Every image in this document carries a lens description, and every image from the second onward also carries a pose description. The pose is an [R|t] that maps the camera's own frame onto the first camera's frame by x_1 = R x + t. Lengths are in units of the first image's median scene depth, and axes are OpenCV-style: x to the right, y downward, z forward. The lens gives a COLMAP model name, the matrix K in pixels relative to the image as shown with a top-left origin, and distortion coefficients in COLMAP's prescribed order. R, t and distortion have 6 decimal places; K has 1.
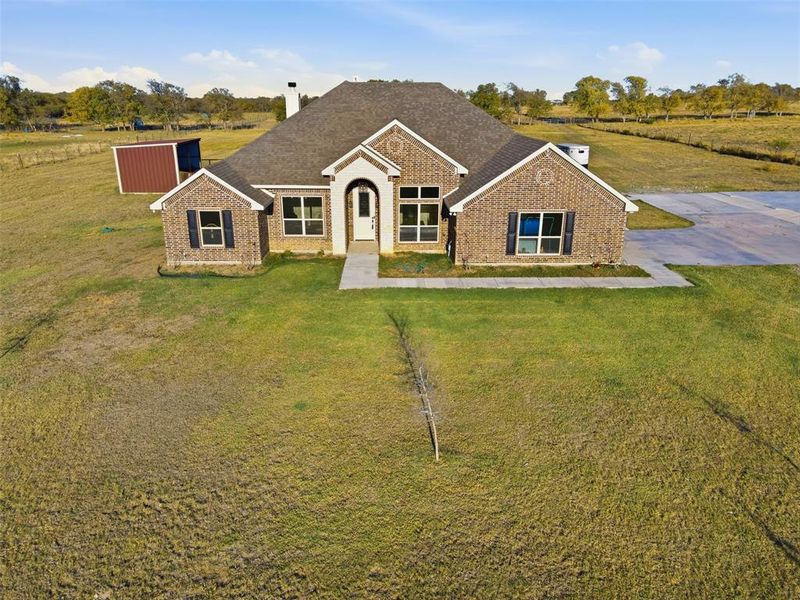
lens RADIAL K [[584.4, 0, 400.0], [0, 584.4, 300.0], [0, 0, 1]] dist [0.038663, 0.002650]
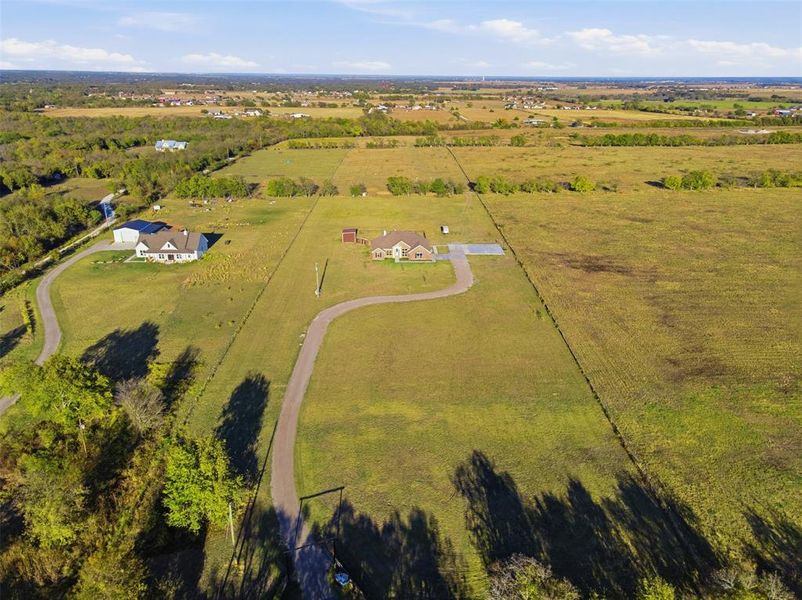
lens RADIAL K [[585.8, 0, 401.0], [0, 585.8, 300.0], [0, 0, 1]] dist [0.038663, 0.002650]
pose [[0.999984, 0.004073, -0.003890, 0.023810], [-0.003920, 0.999249, 0.038554, 0.182347], [0.004044, -0.038538, 0.999249, -6.913943]]
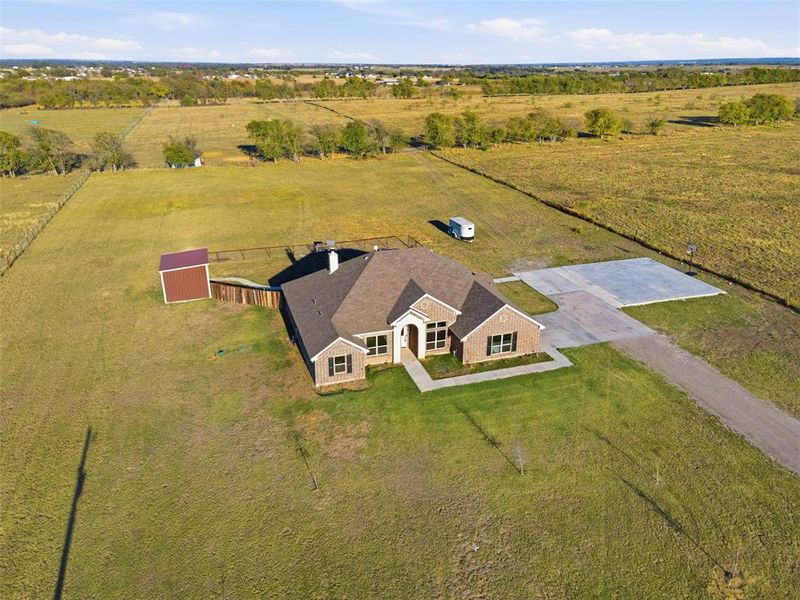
lens RADIAL K [[584.4, 0, 400.0], [0, 584.4, 300.0], [0, 0, 1]] dist [0.038663, 0.002650]
pose [[0.955494, -0.113952, 0.272114, -0.612625], [0.097697, 0.992565, 0.072601, -0.434692], [-0.278364, -0.042785, 0.959522, -0.805917]]
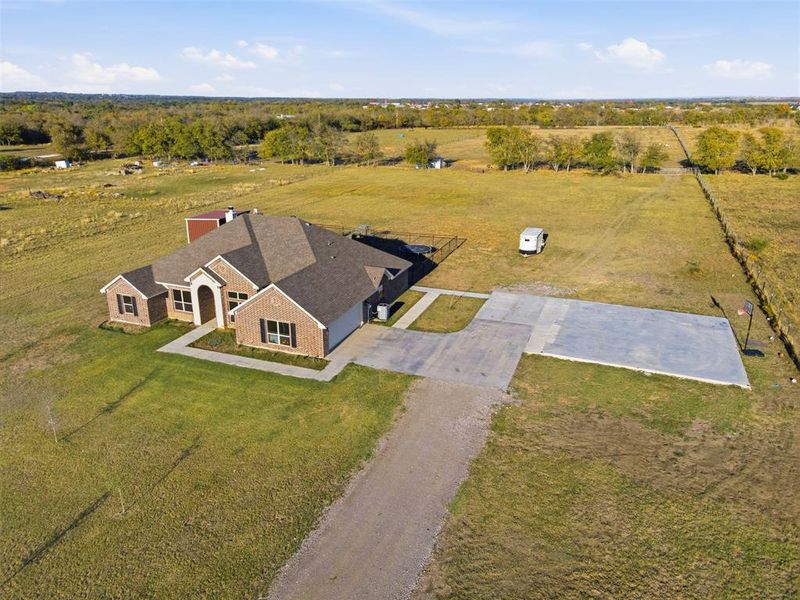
lens RADIAL K [[584.4, 0, 400.0], [0, 584.4, 300.0], [0, 0, 1]] dist [0.038663, 0.002650]
pose [[0.924302, 0.125269, -0.360519, 1.133025], [-0.123721, 0.991937, 0.027467, -0.291056], [0.361053, 0.019216, 0.932347, -0.424963]]
